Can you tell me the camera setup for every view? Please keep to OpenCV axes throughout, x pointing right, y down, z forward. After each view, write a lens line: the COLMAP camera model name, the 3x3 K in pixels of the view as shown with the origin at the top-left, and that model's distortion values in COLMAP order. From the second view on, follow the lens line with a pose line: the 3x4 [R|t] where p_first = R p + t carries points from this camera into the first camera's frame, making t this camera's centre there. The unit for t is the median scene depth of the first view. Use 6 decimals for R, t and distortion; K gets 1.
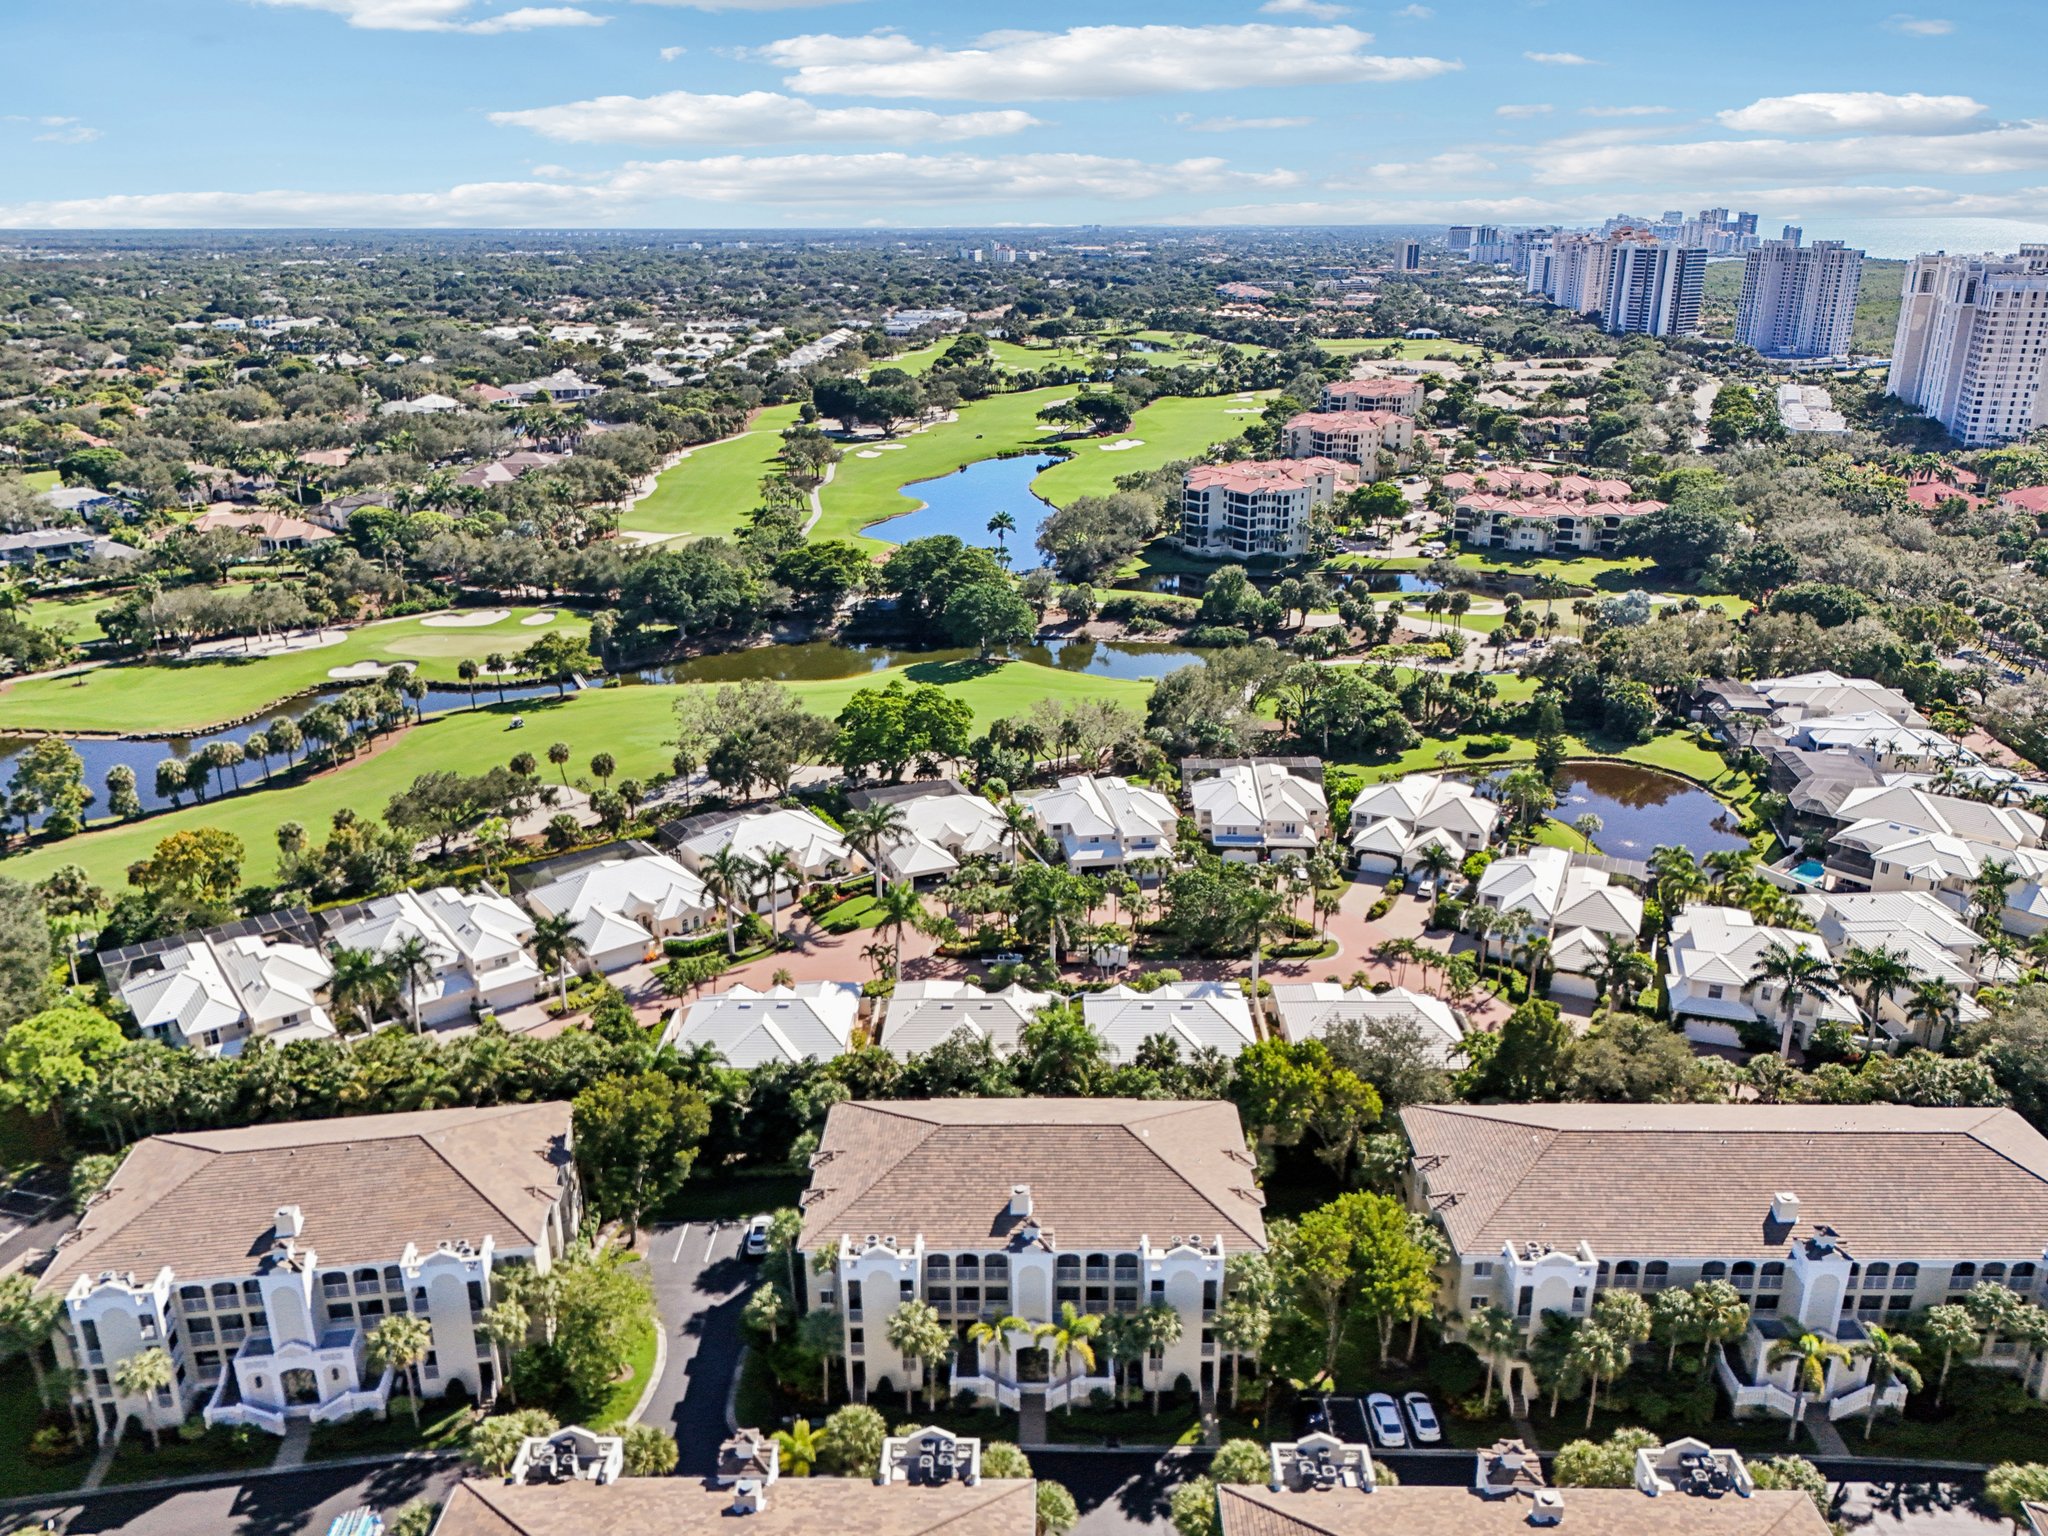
lens RADIAL K [[1498.6, 0, 1058.4], [0, 1498.6, 779.0], [0, 0, 1]] dist [0.058331, -0.043304]
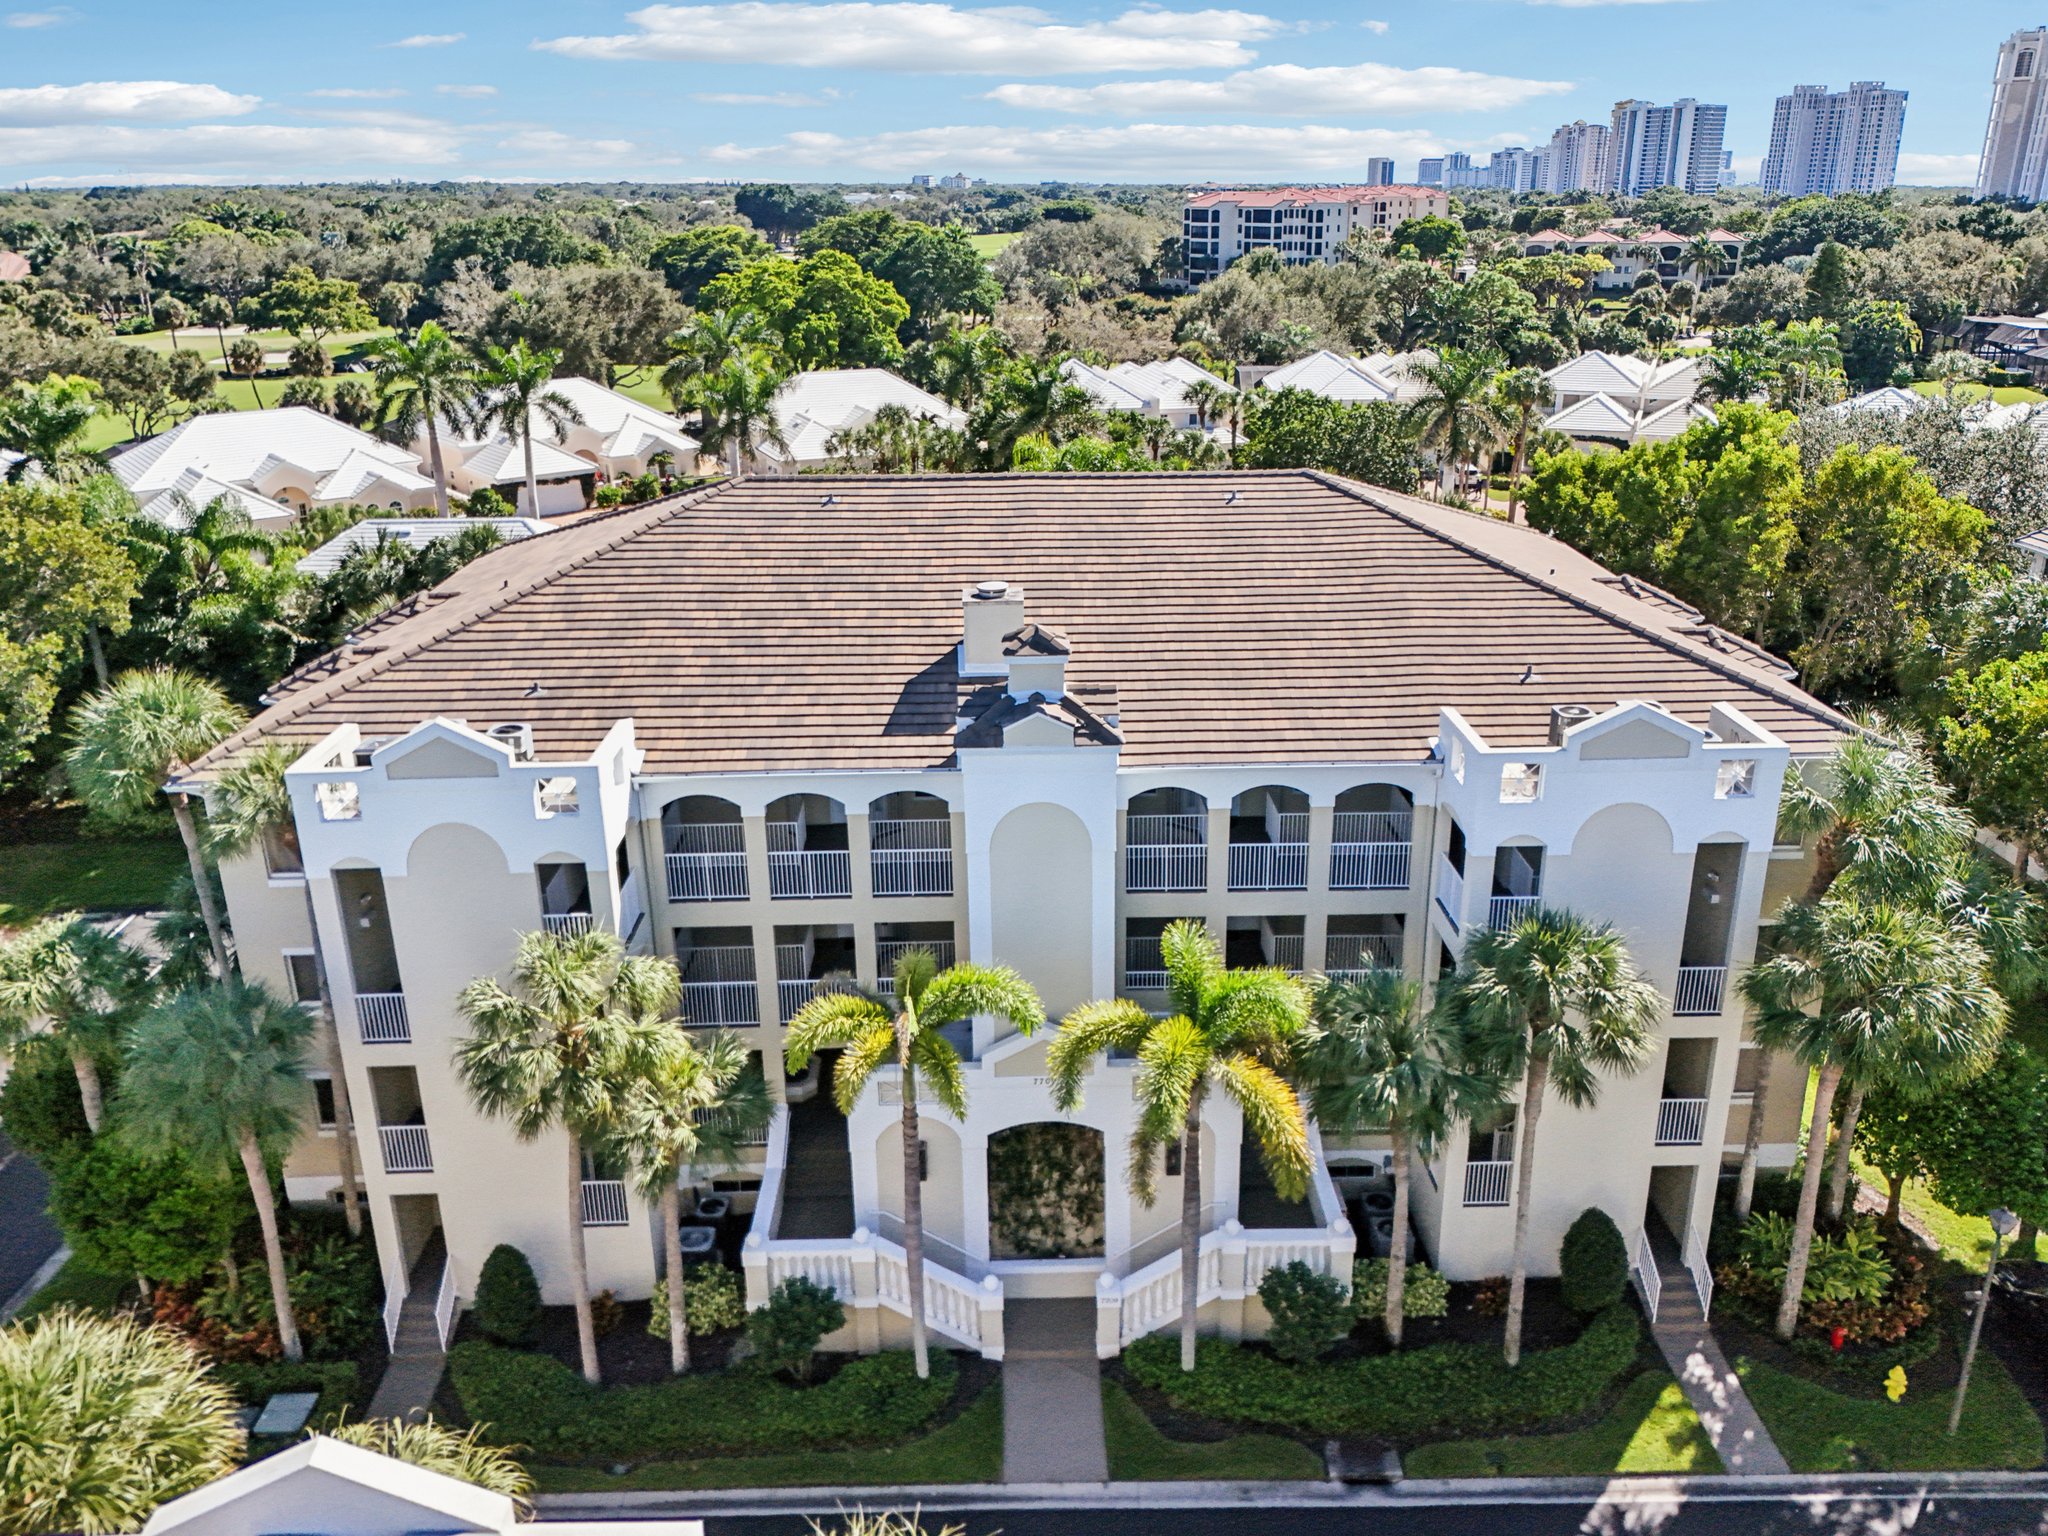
lens RADIAL K [[1498.6, 0, 1046.5], [0, 1498.6, 730.8], [0, 0, 1]] dist [0.058331, -0.043304]
pose [[0.999732, -0.017733, 0.014862, -0.010039], [0.018084, 0.999552, -0.023829, 0.158457], [-0.014433, 0.024091, 0.999606, 0.368725]]
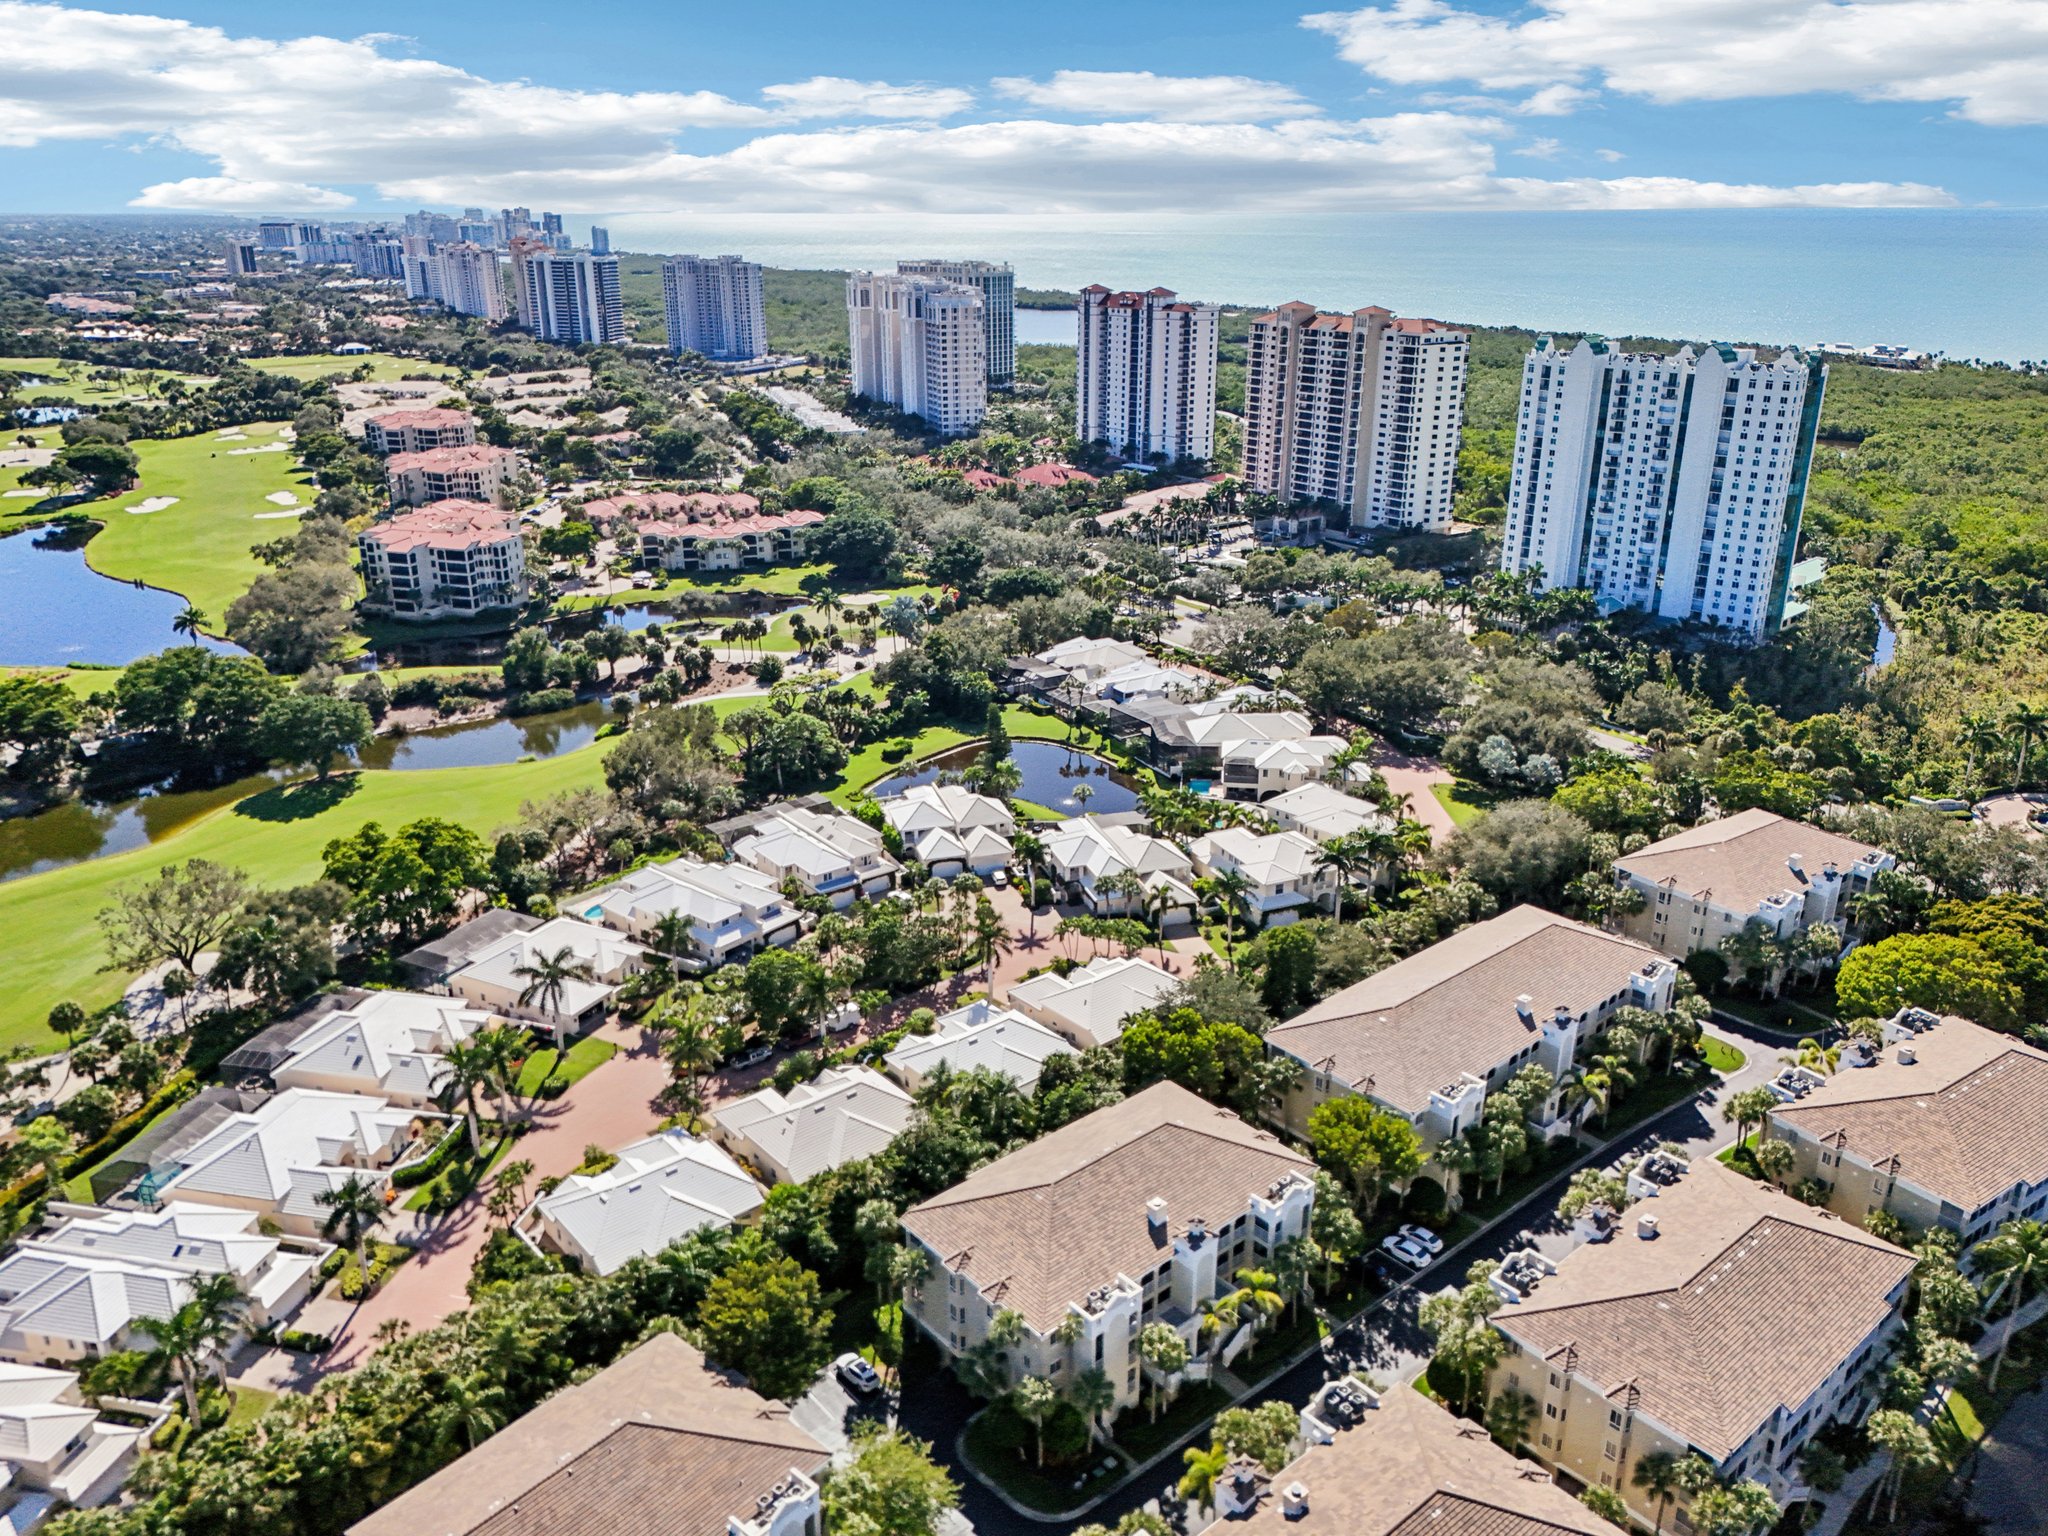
lens RADIAL K [[1498.6, 0, 1015.0], [0, 1498.6, 786.9], [0, 0, 1]] dist [0.058331, -0.043304]
pose [[0.756555, -0.229040, 0.612507, -0.373218], [0.222847, 0.970892, 0.087798, -0.080906], [-0.614787, 0.070071, 0.785574, 0.071578]]
